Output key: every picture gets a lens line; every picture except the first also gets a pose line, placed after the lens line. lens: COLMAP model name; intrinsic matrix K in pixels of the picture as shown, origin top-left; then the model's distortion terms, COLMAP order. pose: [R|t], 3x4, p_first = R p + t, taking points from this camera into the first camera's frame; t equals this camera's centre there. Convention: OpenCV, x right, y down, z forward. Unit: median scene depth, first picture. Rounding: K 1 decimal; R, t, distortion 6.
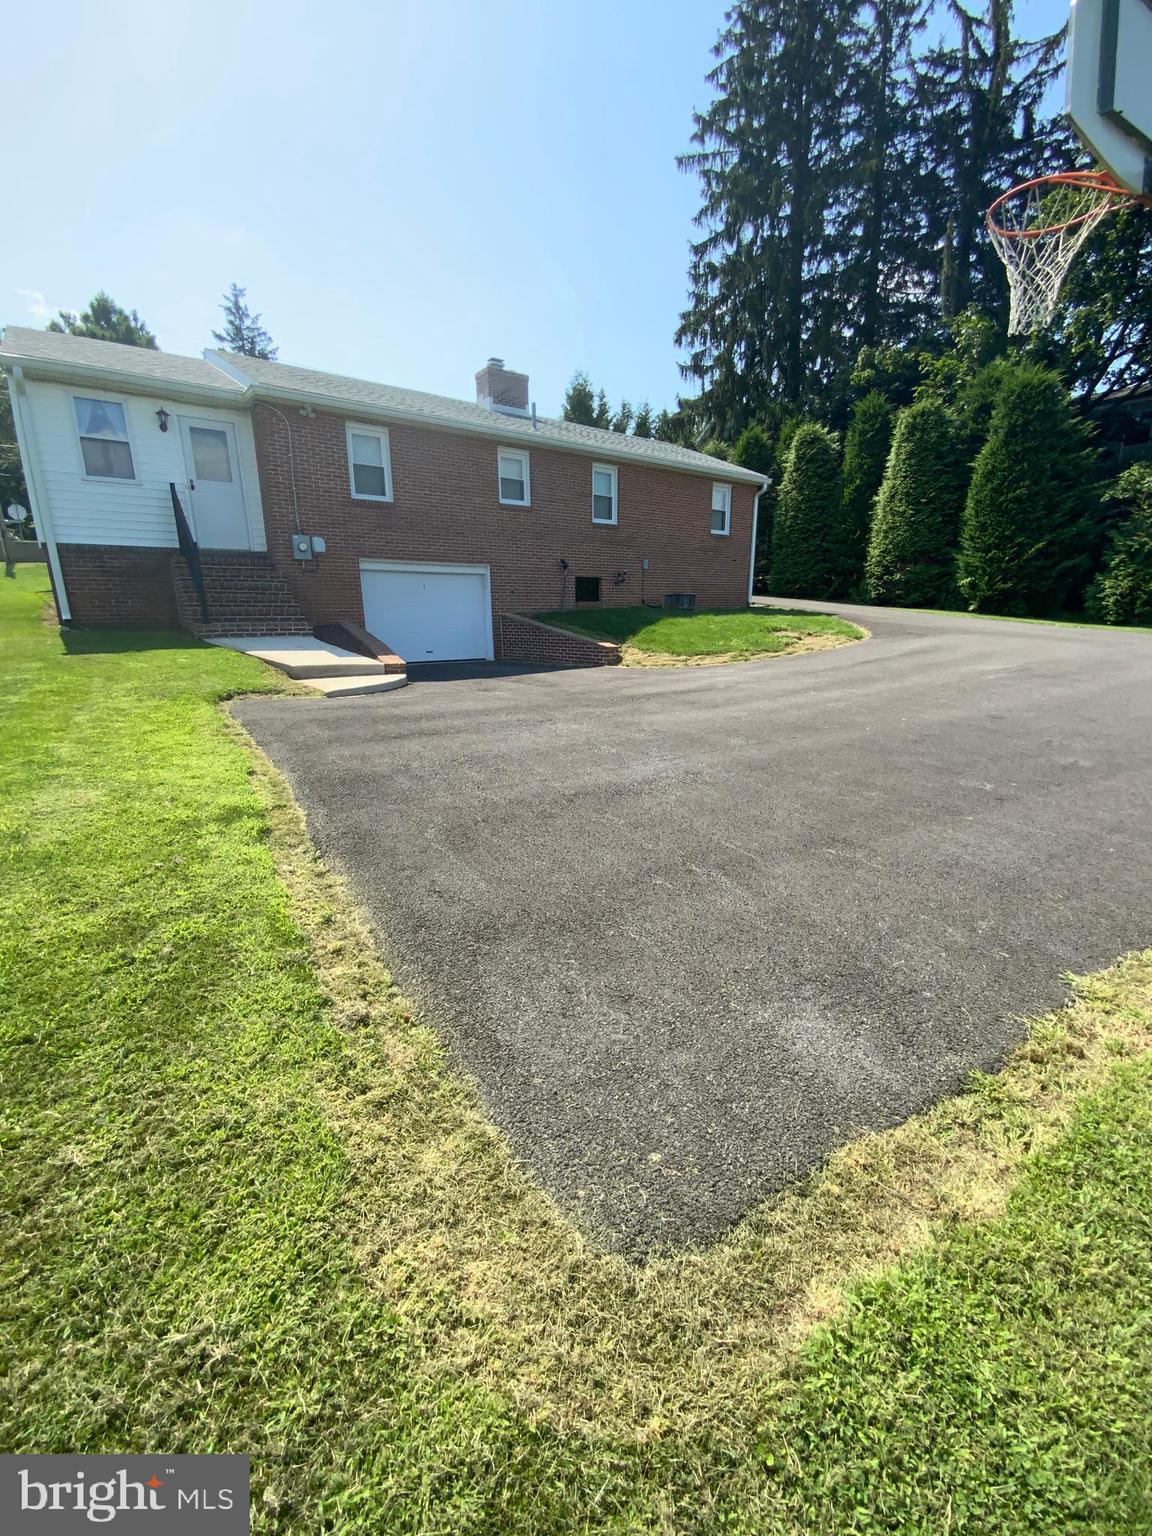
lens RADIAL K [[619.2, 0, 574.4], [0, 619.2, 775.0], [0, 0, 1]] dist [-0.009726, -0.000548]
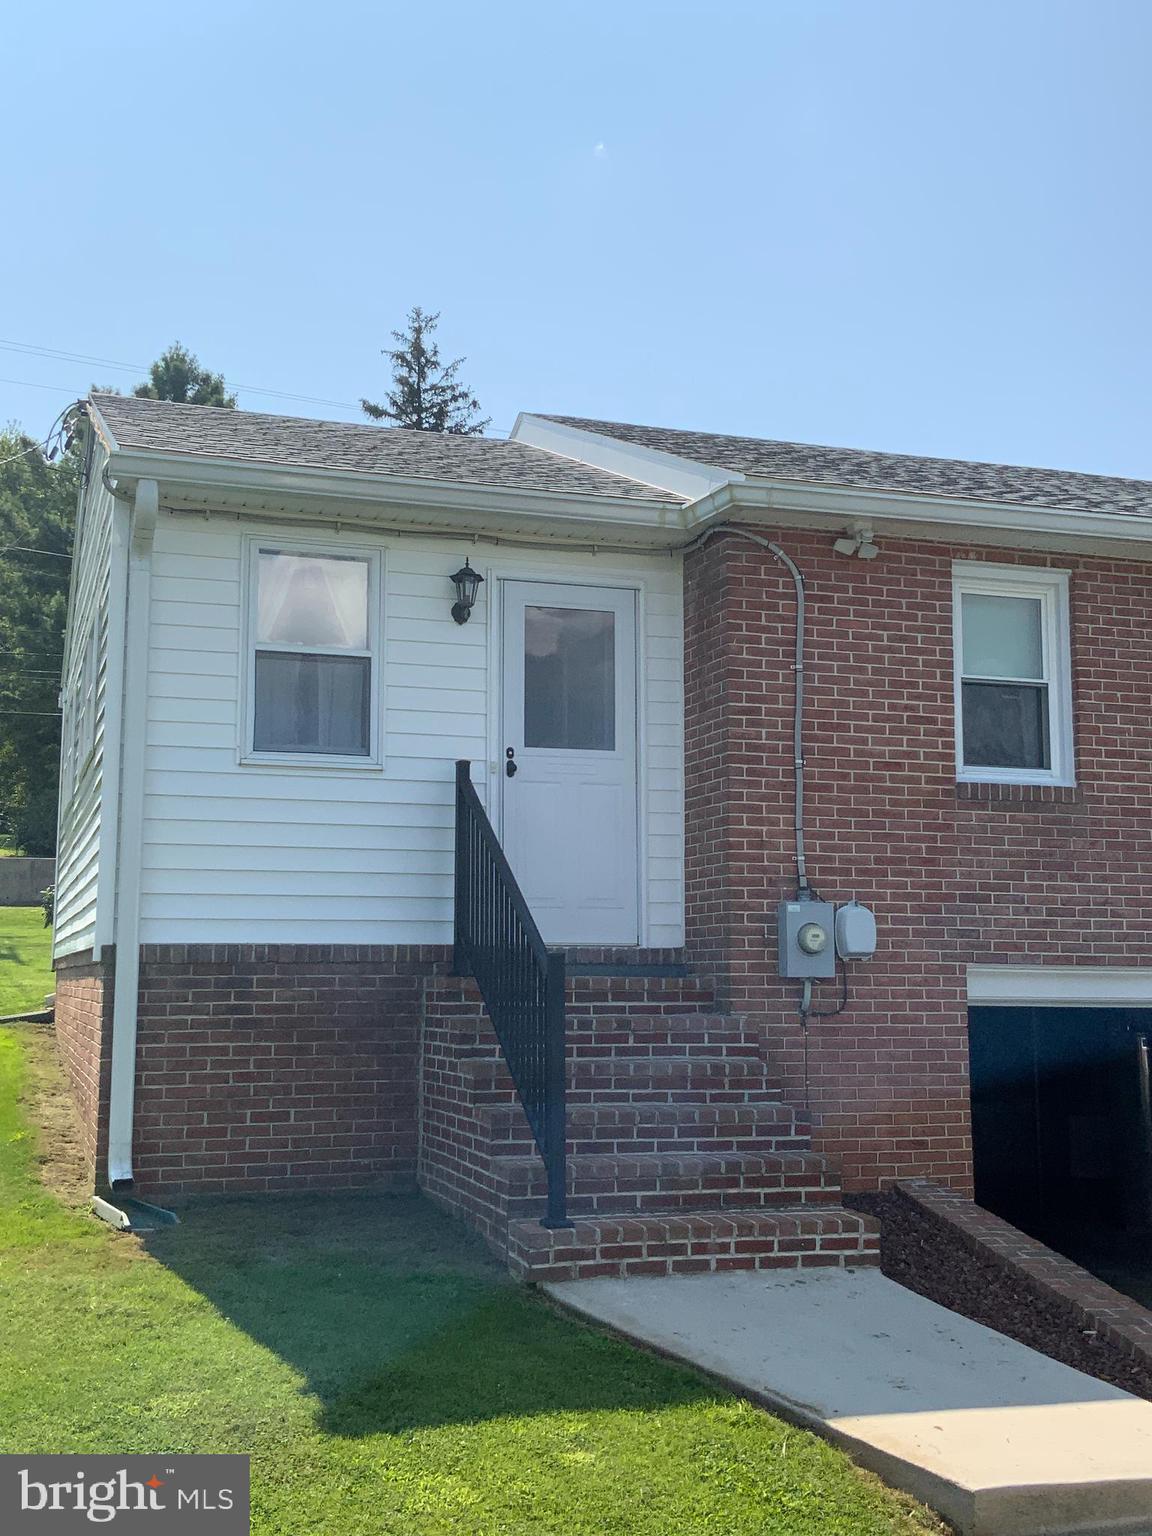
lens RADIAL K [[1673.8, 0, 576.0], [0, 1673.8, 768.0], [0, 0, 1]] dist [0.101787, 0.006447]
pose [[0.950270, -0.029466, -0.310031, -0.269076], [-0.088837, 0.928504, -0.360538, -0.127678], [0.298488, 0.370151, 0.879712, 0.189216]]
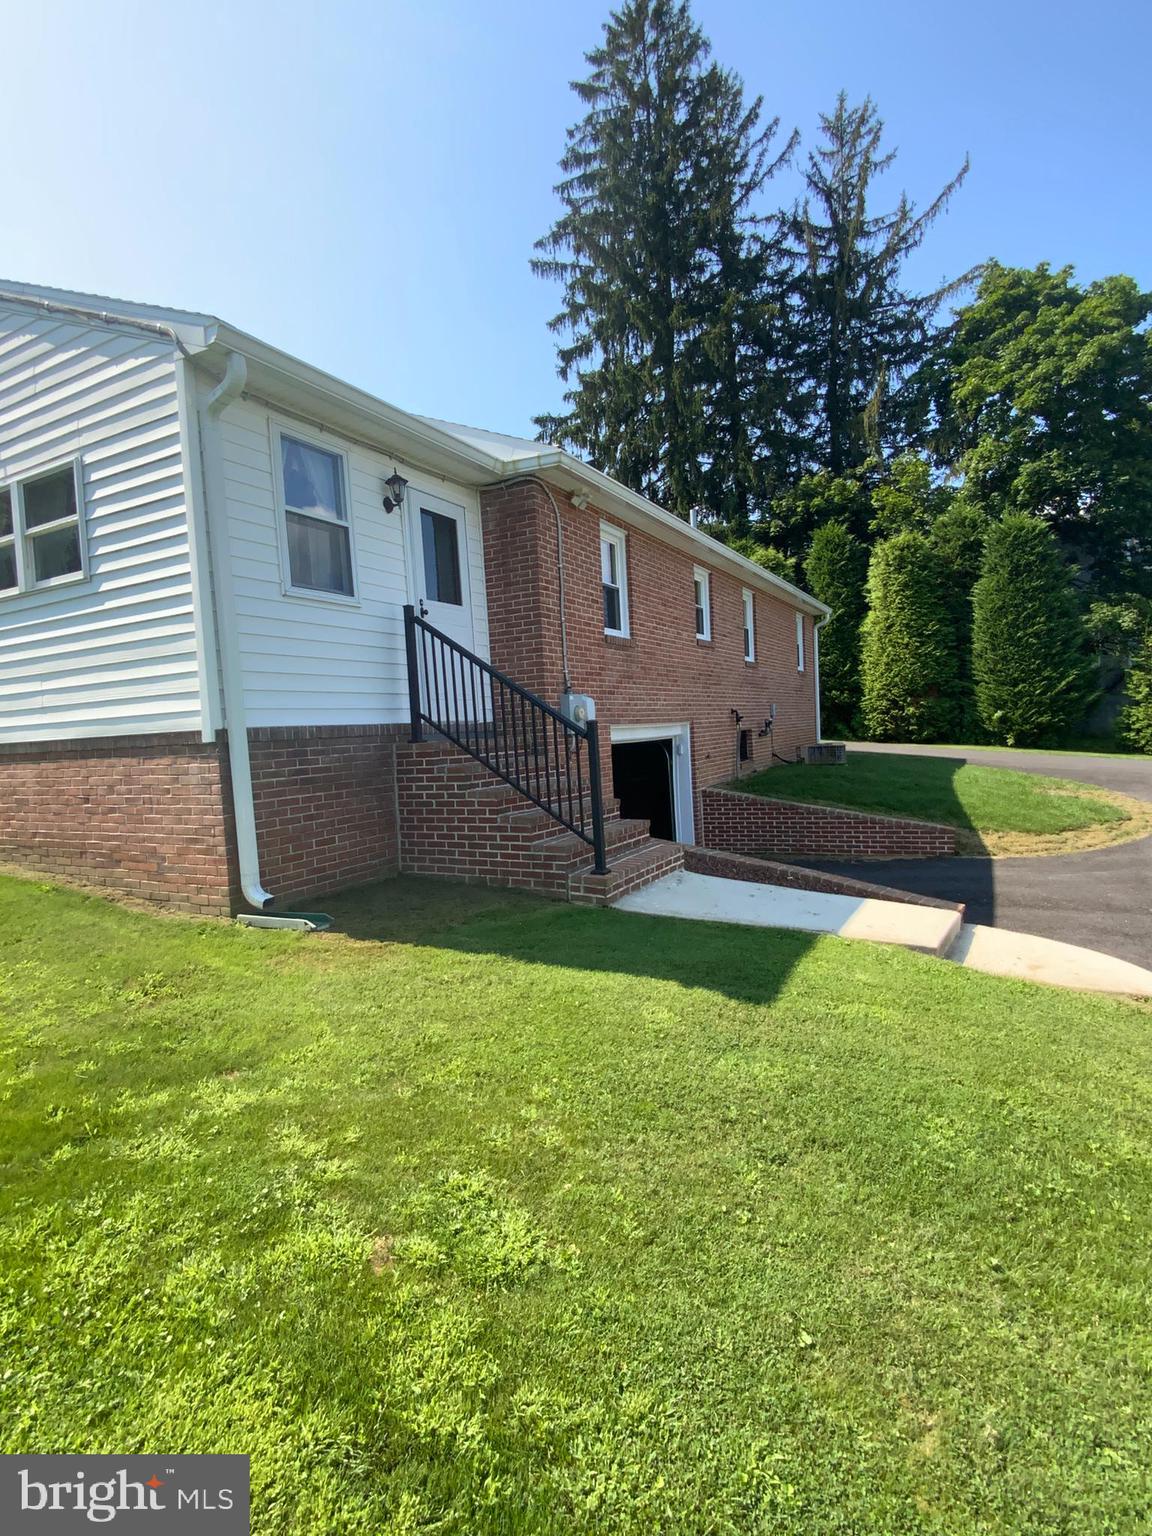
lens RADIAL K [[768.5, 0, 576.0], [0, 768.5, 768.0], [0, 0, 1]] dist [0.024231, 0.000008]
pose [[0.910020, -0.056082, 0.410754, -0.682873], [0.144062, 0.971839, -0.186480, -0.170876], [-0.388728, 0.228875, 0.892472, 0.339458]]
